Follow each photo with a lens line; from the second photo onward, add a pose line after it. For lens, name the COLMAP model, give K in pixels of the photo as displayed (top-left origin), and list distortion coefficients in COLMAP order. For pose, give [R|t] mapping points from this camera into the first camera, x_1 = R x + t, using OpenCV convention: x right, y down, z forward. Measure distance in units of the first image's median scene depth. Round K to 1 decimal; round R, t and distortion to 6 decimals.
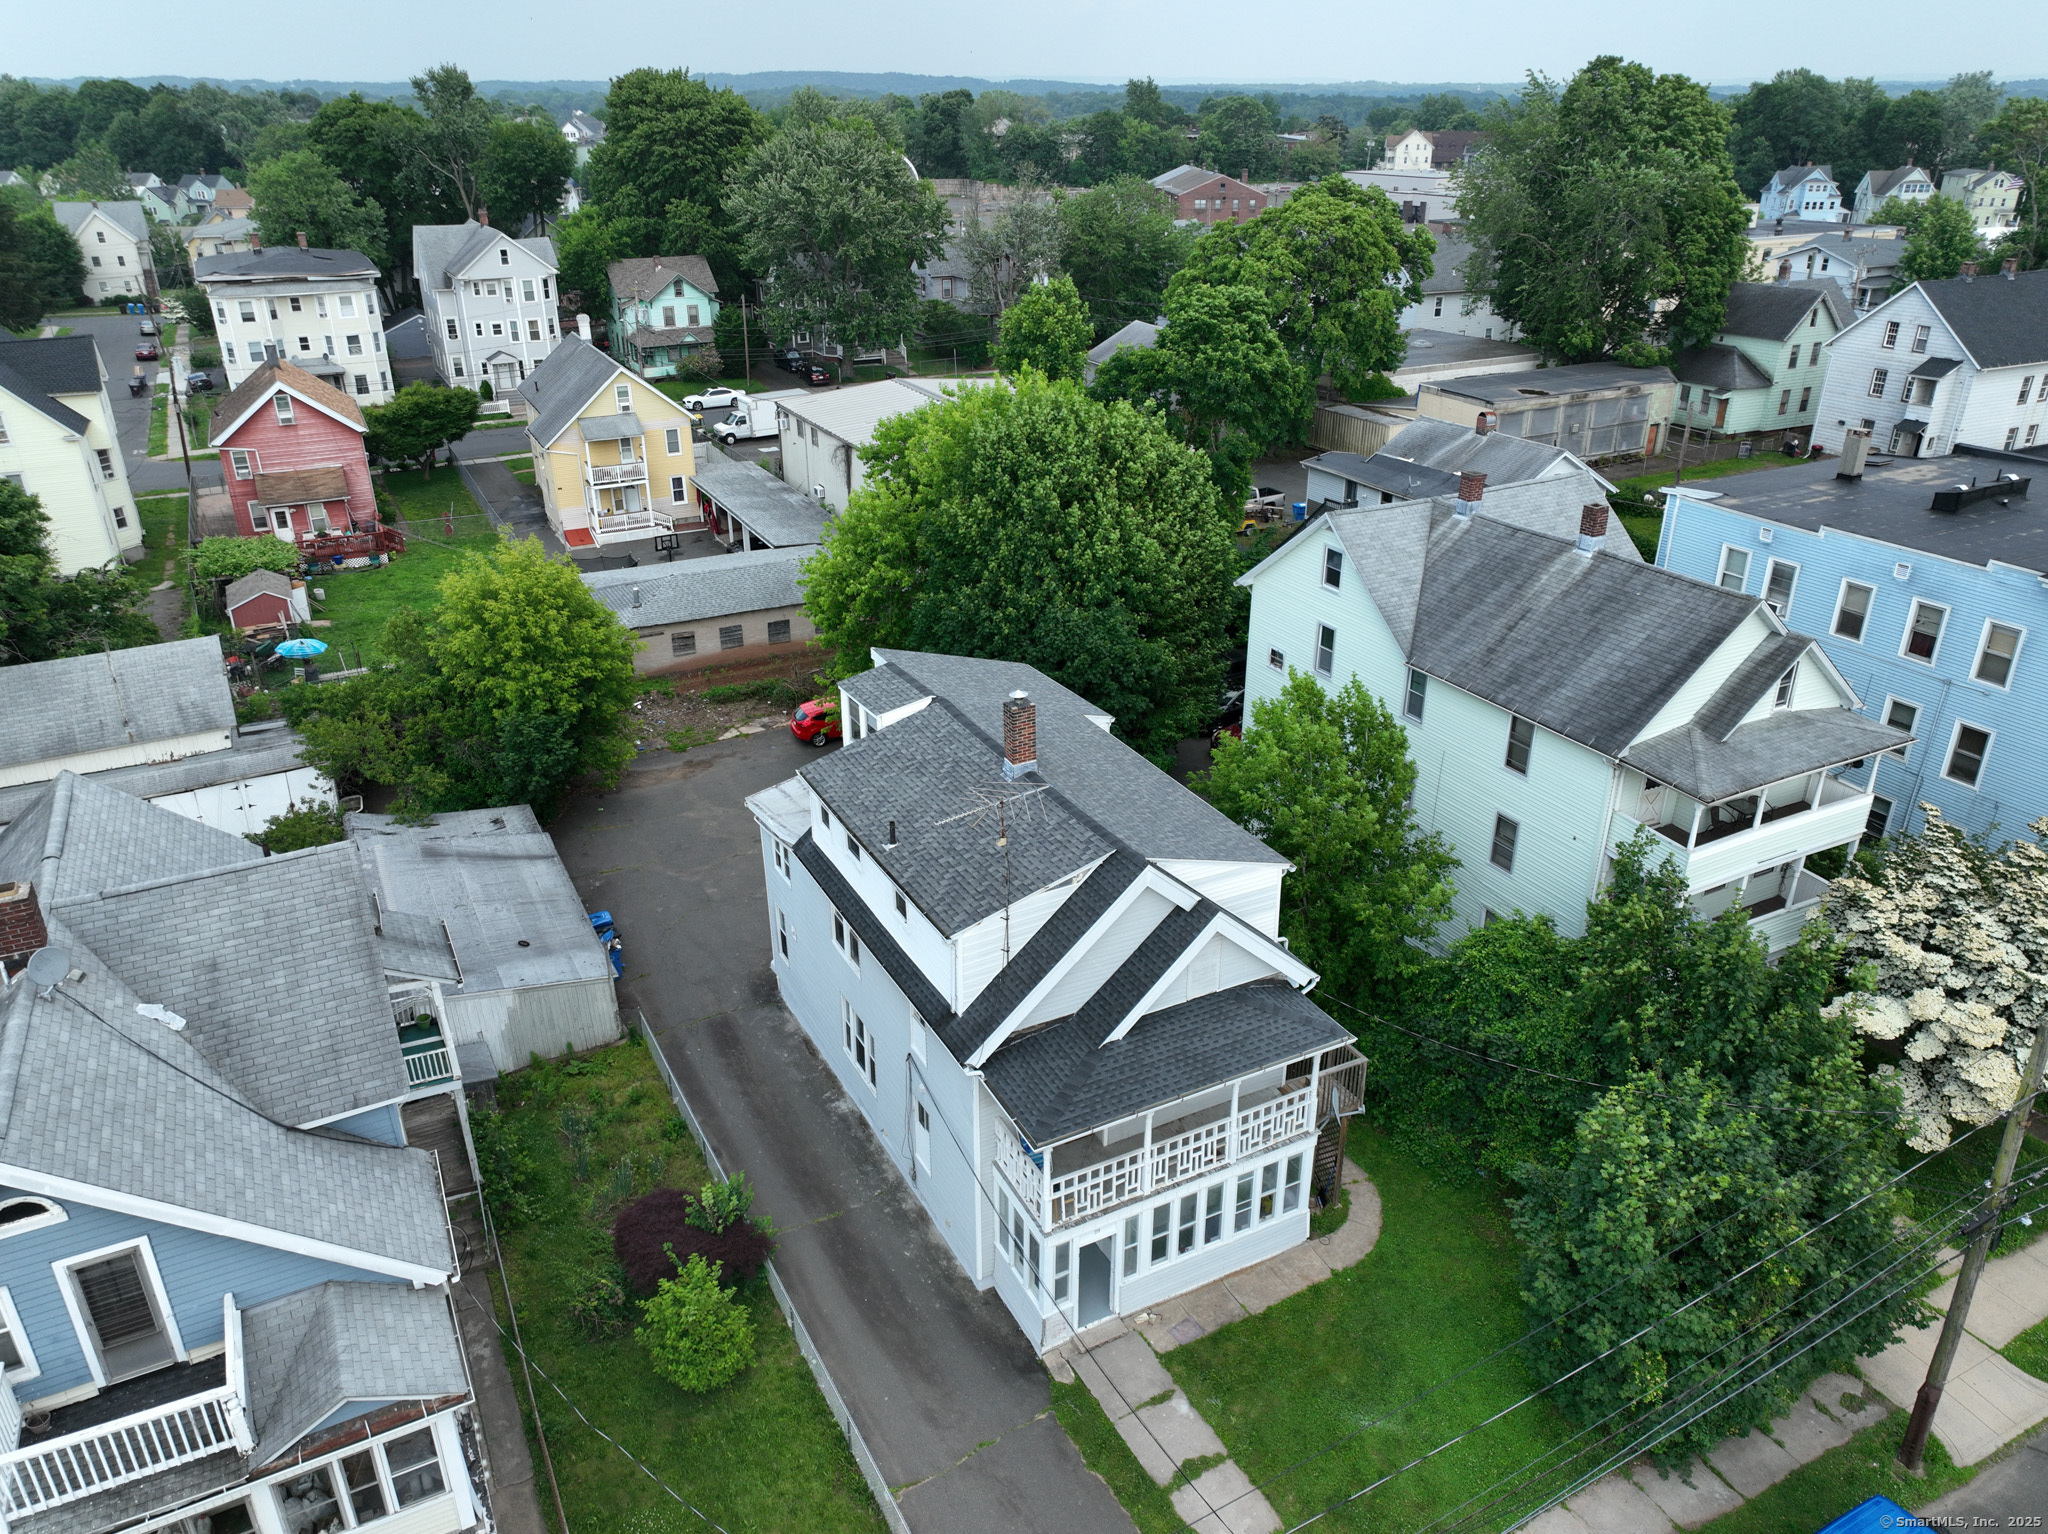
lens RADIAL K [[1440.0, 0, 1024.0], [0, 1440.0, 767.0], [0, 0, 1]] dist [-0.007860, 0.021822]
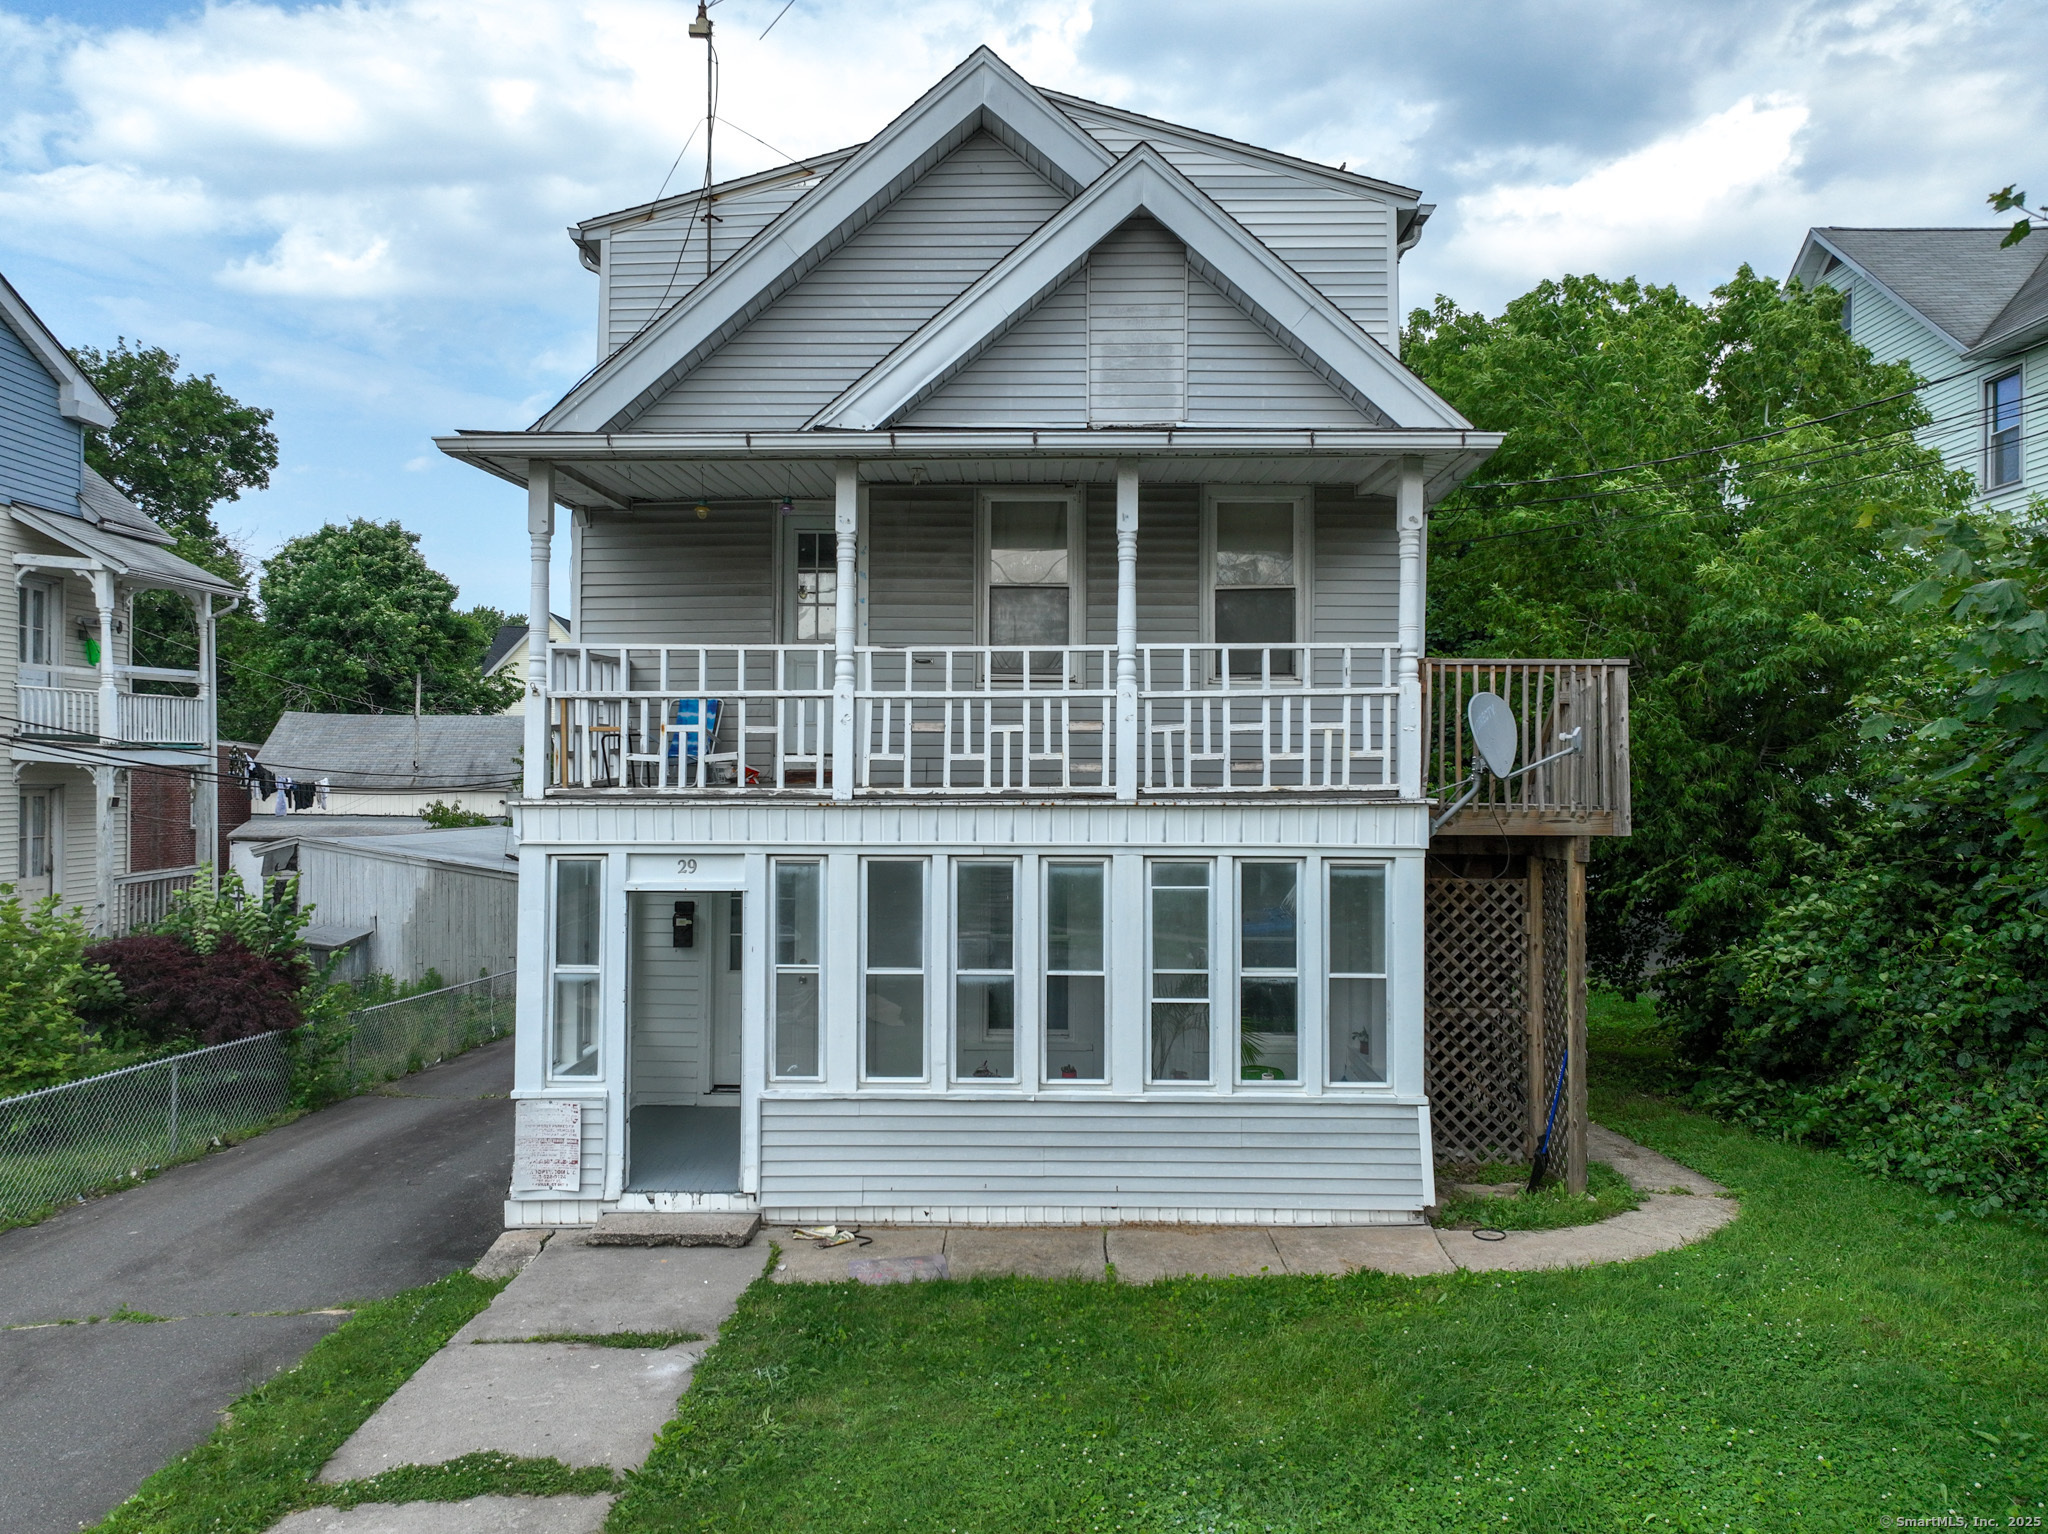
lens RADIAL K [[1440.0, 0, 1024.0], [0, 1440.0, 767.0], [0, 0, 1]] dist [-0.007860, 0.021822]
pose [[0.877786, -0.002194, -0.479049, 0.126795], [-0.206268, 0.900815, -0.382082, 0.177336], [0.432372, 0.434198, 0.790270, 0.309504]]
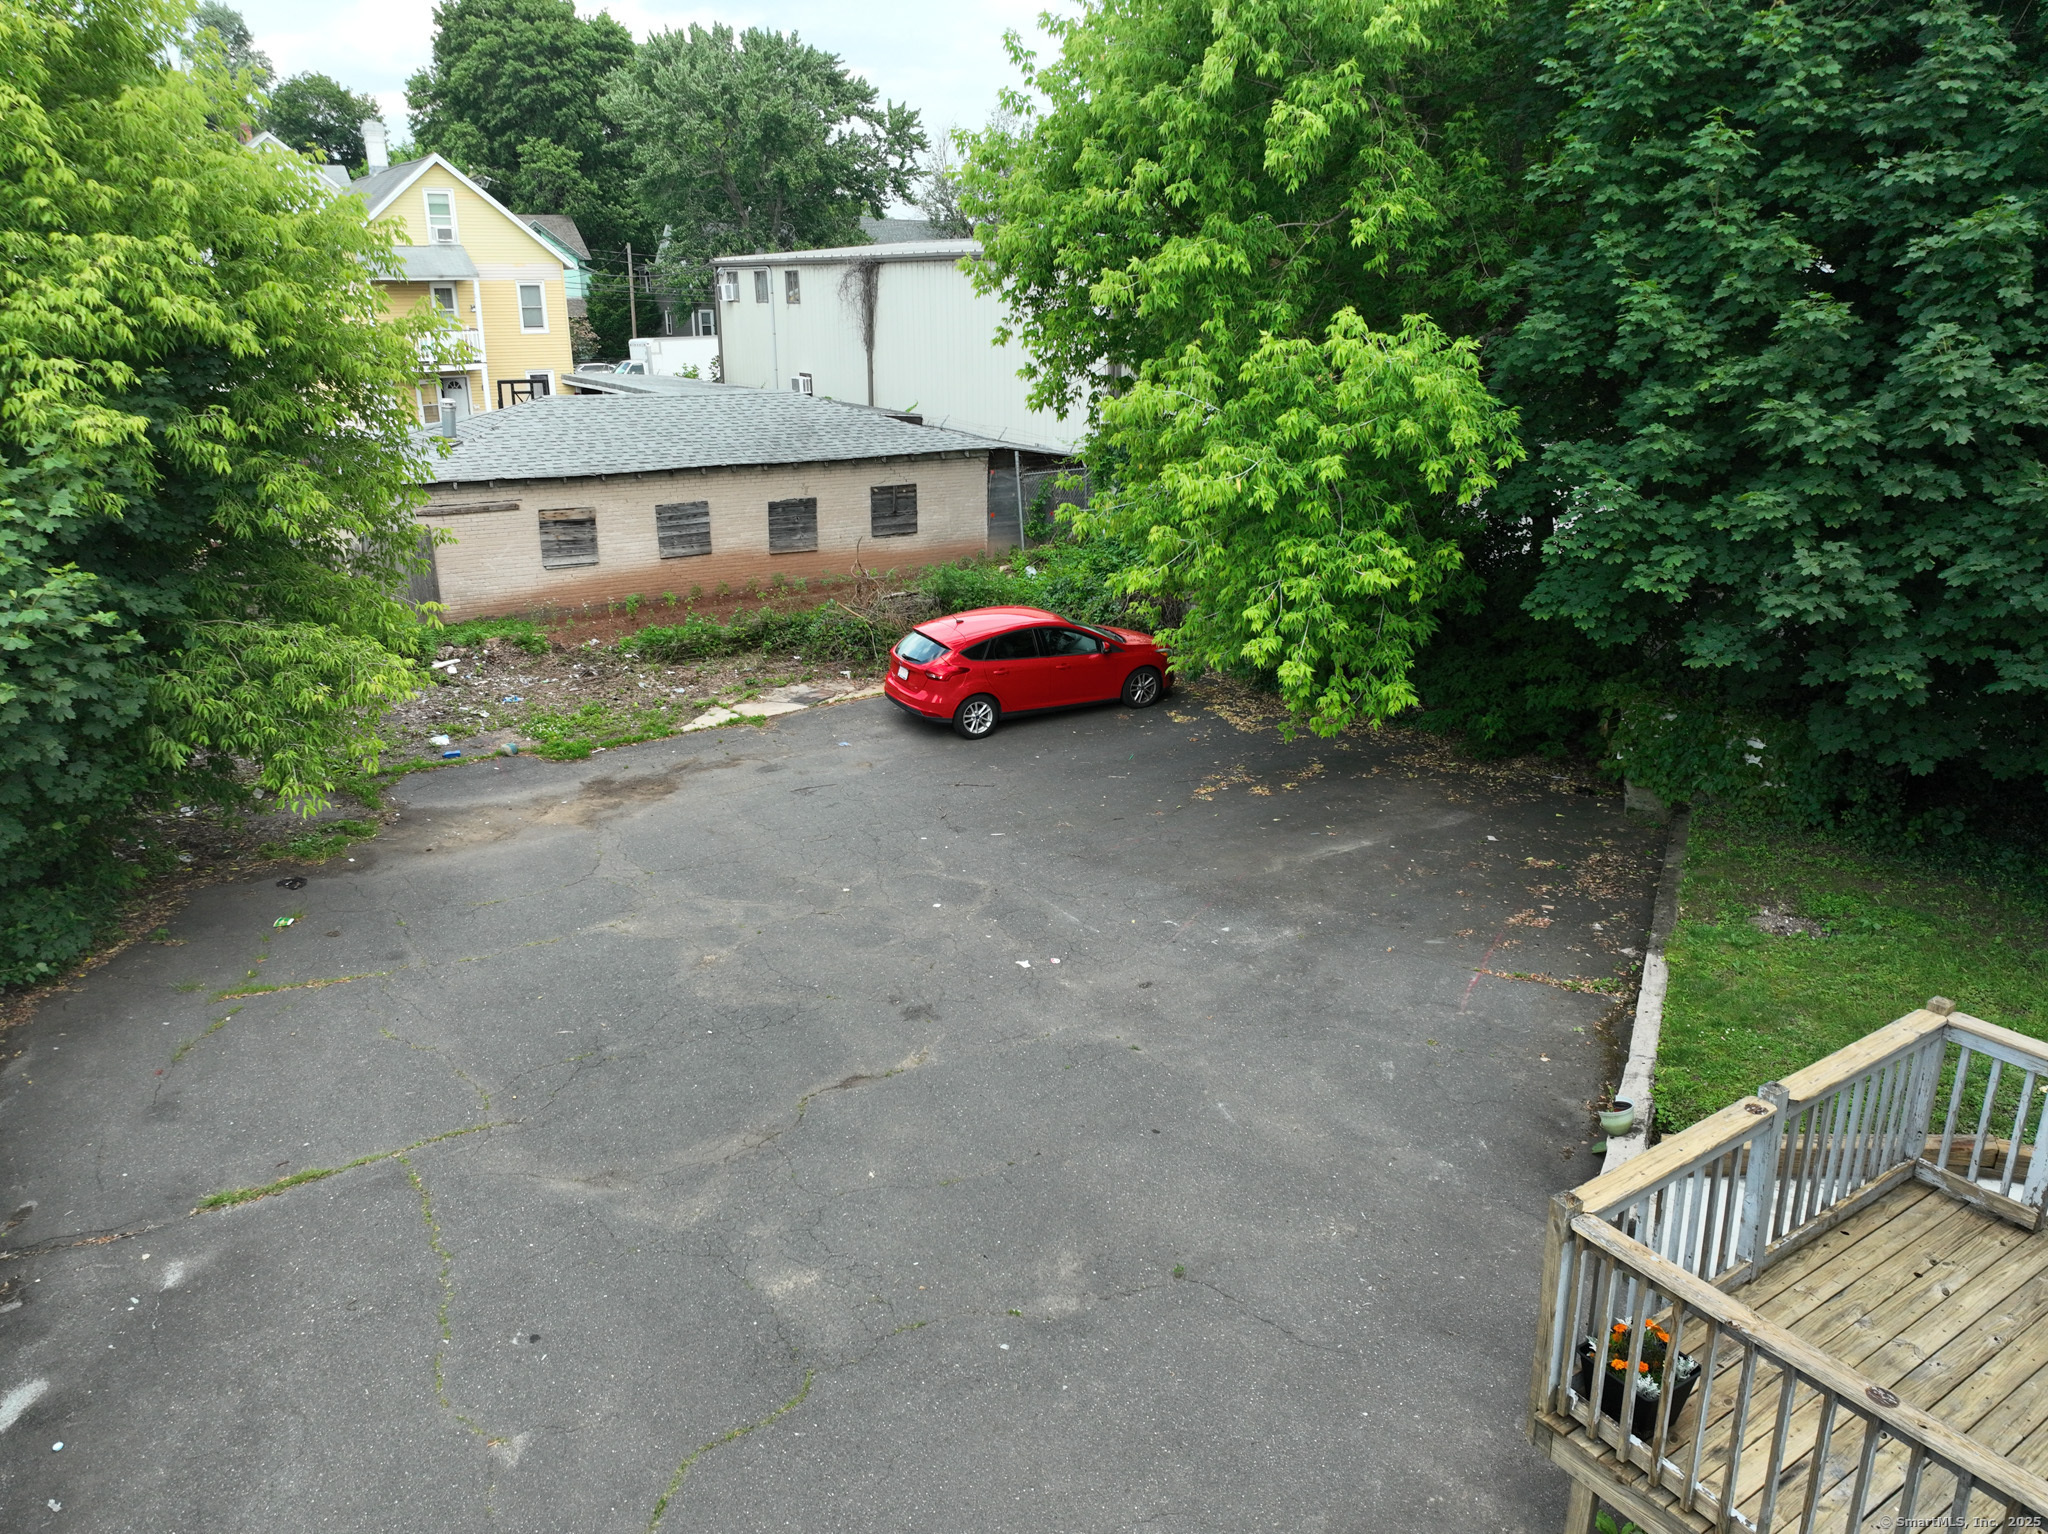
lens RADIAL K [[1457.4, 0, 1024.0], [0, 1457.4, 767.0], [0, 0, 1]] dist [-0.025647, -0.000690]
pose [[0.995095, -0.036199, 0.092068, -0.141716], [0.046714, 0.992296, -0.114747, 0.029644], [-0.087205, 0.118485, 0.989119, 0.563625]]
